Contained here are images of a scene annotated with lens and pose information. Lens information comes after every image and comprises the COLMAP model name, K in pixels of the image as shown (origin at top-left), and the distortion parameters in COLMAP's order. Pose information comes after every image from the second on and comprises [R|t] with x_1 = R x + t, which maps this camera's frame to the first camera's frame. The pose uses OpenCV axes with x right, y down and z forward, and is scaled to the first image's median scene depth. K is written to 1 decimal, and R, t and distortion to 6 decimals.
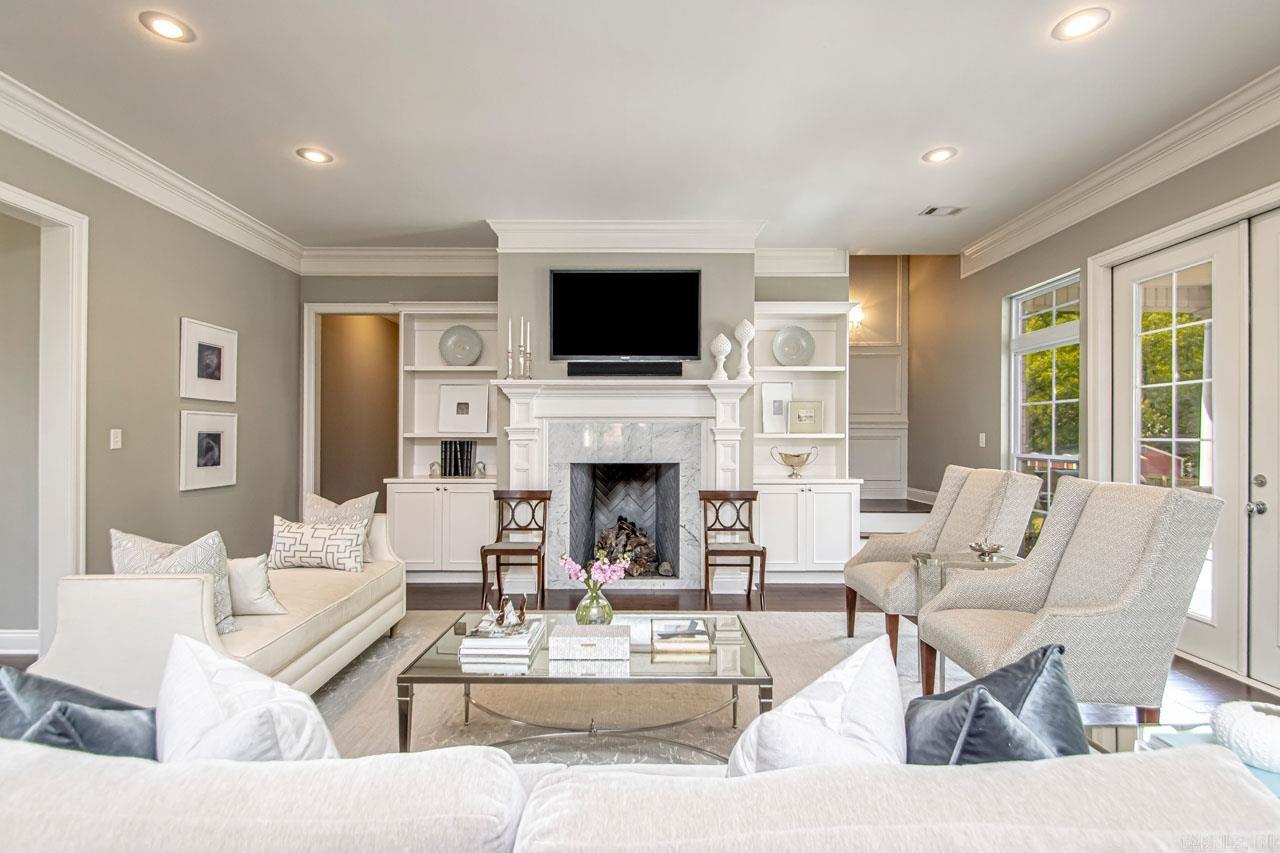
lens RADIAL K [[594.0, 0, 640.5], [0, 594.0, 431.0], [0, 0, 1]] dist [0.000170, -0.001299]
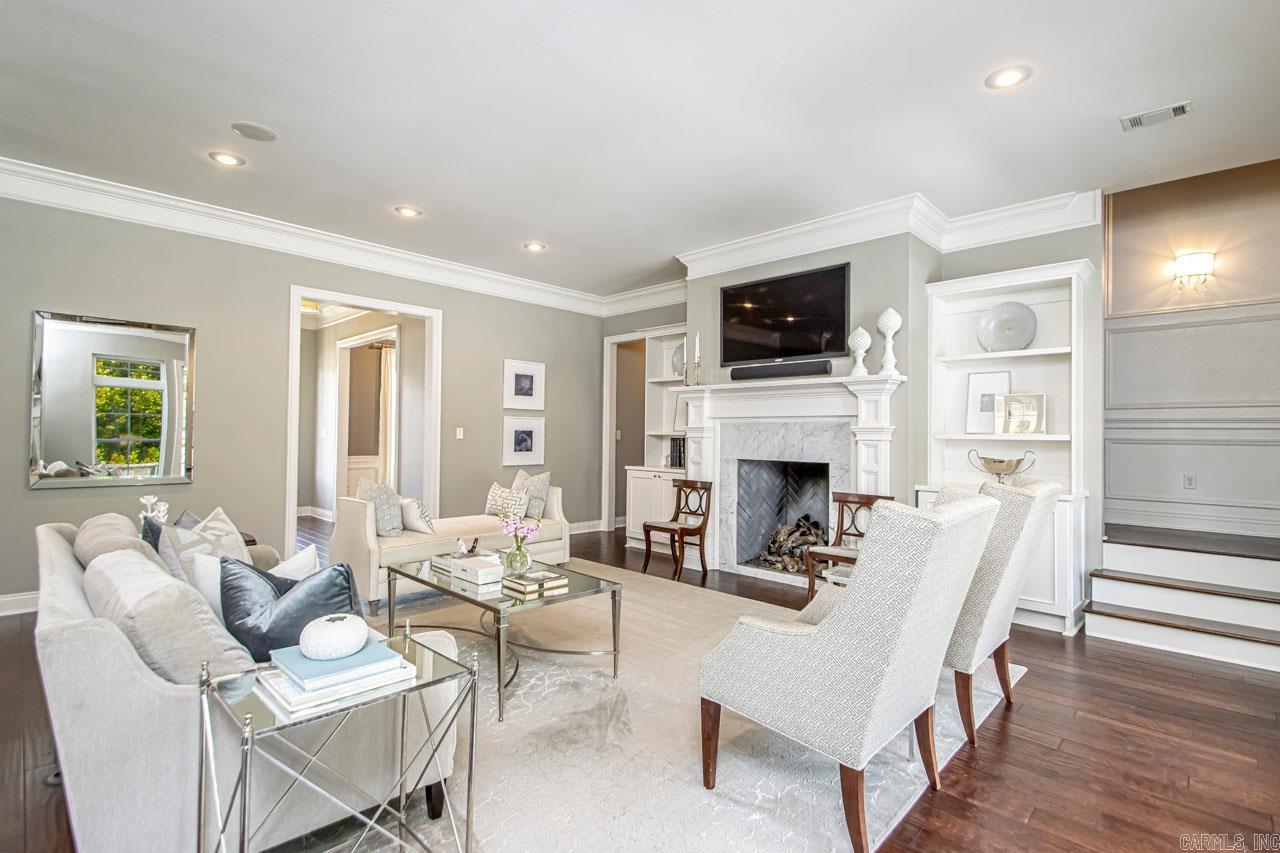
lens RADIAL K [[594.7, 0, 641.1], [0, 594.7, 422.8], [0, 0, 1]] dist [0.012426, -0.019312]
pose [[0.718640, -0.005363, -0.695362, 0.531245], [-0.005370, 0.999898, -0.013261, 0.002320], [0.695362, 0.013263, 0.718538, 0.080836]]
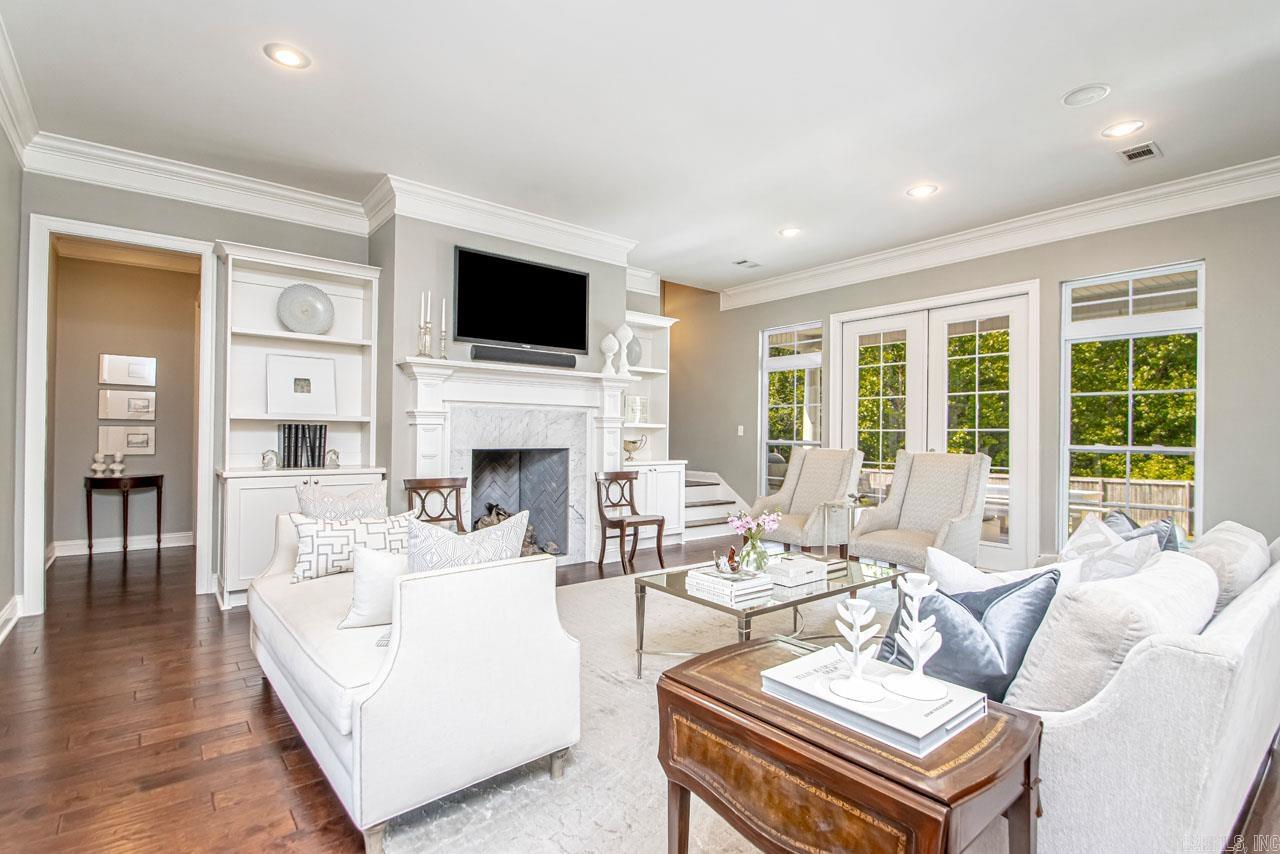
lens RADIAL K [[600.2, 0, 645.6], [0, 600.2, 431.2], [0, 0, 1]] dist [0.000009, -0.007013]
pose [[0.772877, 0.011105, 0.634459, -0.527668], [-0.017522, 0.999839, 0.003845, 0.016179], [-0.634314, -0.014088, 0.772947, 0.065211]]
